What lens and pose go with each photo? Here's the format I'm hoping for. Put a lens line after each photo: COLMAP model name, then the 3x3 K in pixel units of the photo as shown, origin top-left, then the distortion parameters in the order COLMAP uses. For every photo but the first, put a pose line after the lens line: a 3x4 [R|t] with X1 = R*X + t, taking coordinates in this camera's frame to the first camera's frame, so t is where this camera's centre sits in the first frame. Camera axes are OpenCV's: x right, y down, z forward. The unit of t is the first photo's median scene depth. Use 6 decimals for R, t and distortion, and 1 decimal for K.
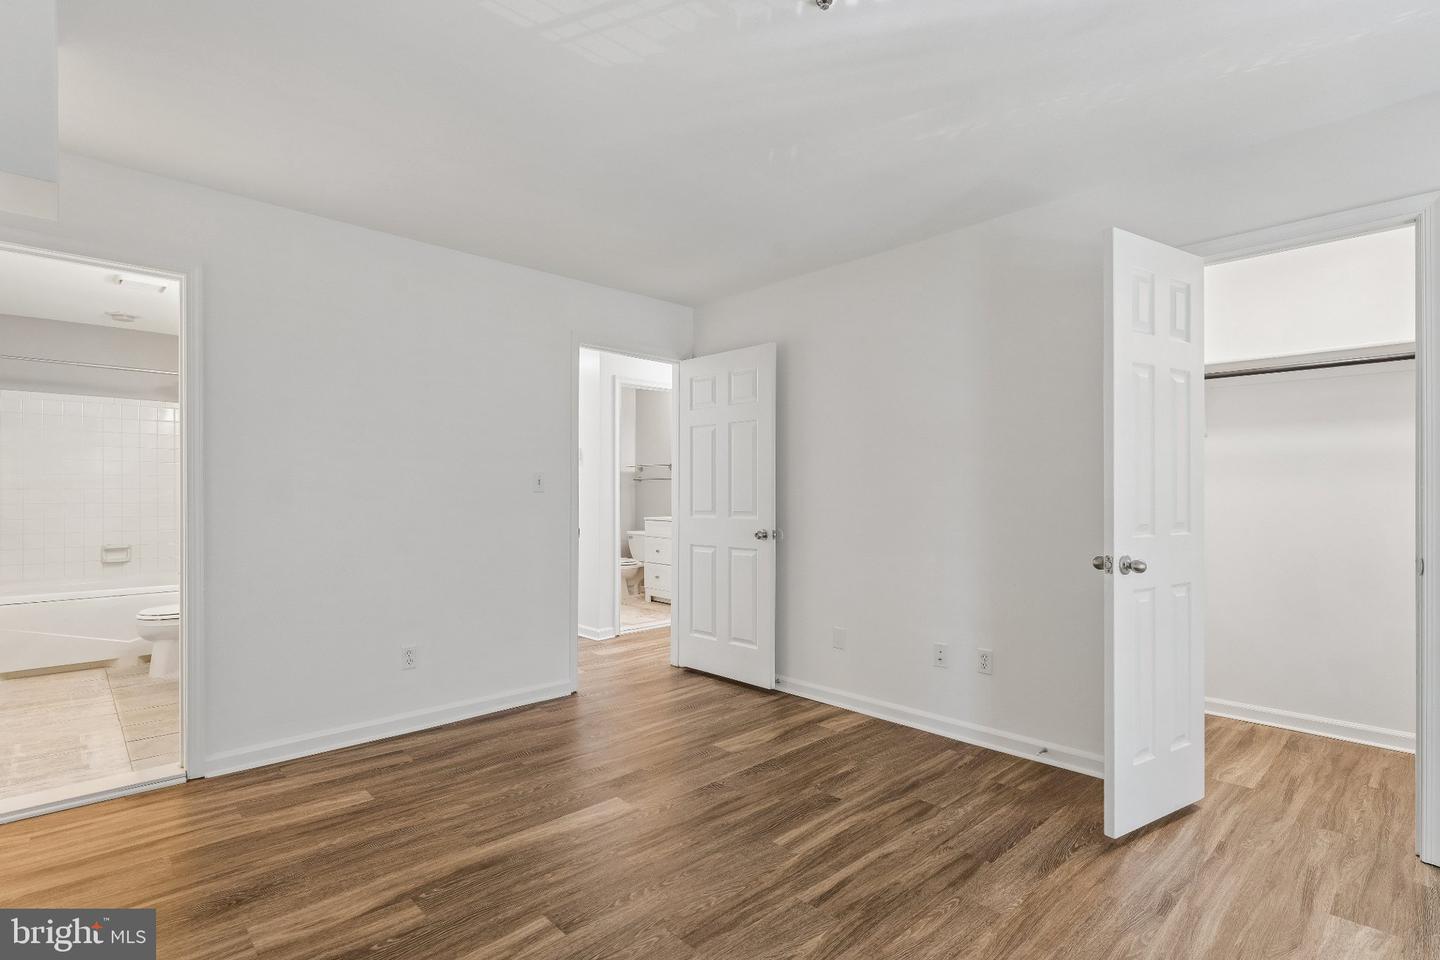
lens RADIAL K [[689.1, 0, 711.9], [0, 689.1, 486.3], [0, 0, 1]] dist [-0.001854, -0.000635]
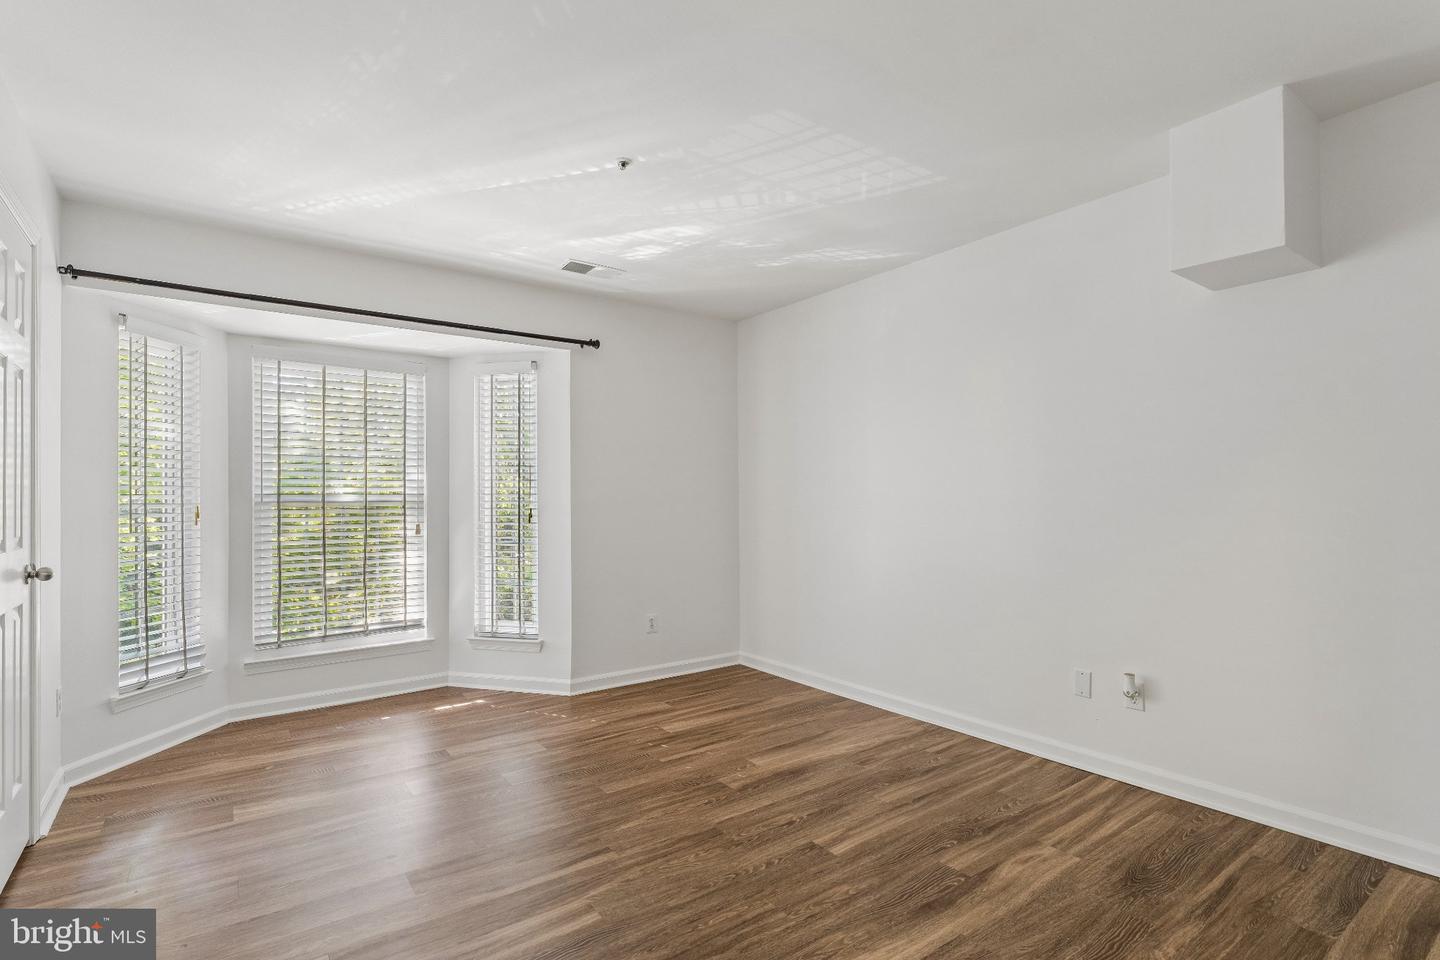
lens RADIAL K [[689.1, 0, 718.2], [0, 689.1, 493.5], [0, 0, 1]] dist [-0.001854, -0.000635]
pose [[-0.992452, 0.005846, 0.122494, -0.150591], [0.003499, 0.999806, -0.019361, 0.018516], [-0.122583, -0.018786, -0.992280, 1.746414]]
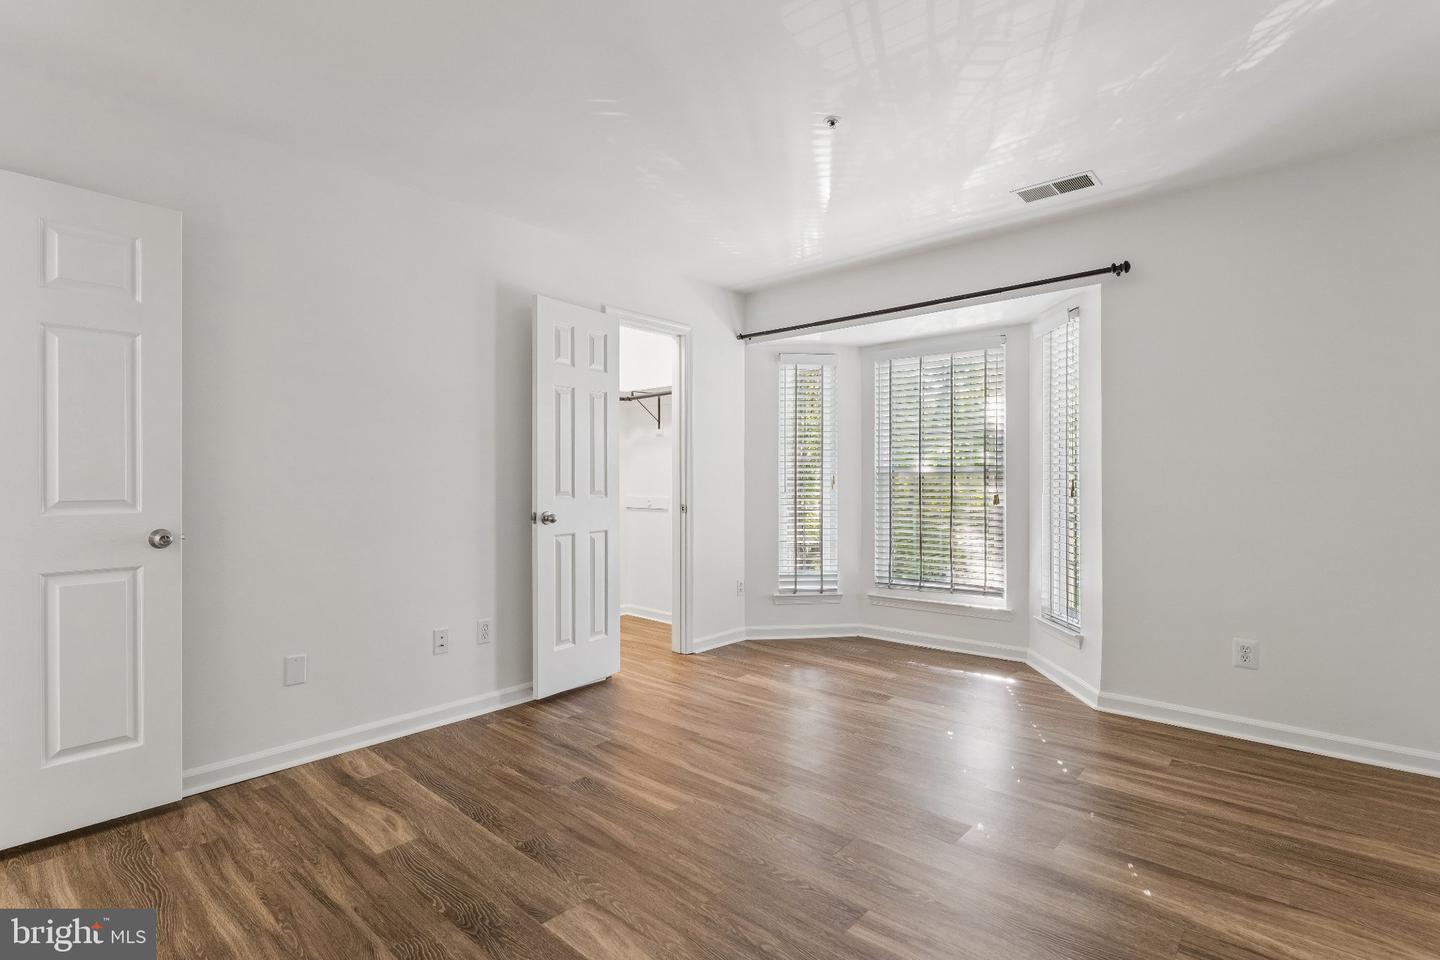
lens RADIAL K [[689.1, 0, 708.8], [0, 689.1, 477.4], [0, 0, 1]] dist [-0.001854, -0.000635]
pose [[-0.080196, 0.001358, 0.996778, -0.890051], [-0.009234, 0.999955, -0.002105, 0.026596], [-0.996736, -0.009373, -0.080180, 0.990215]]
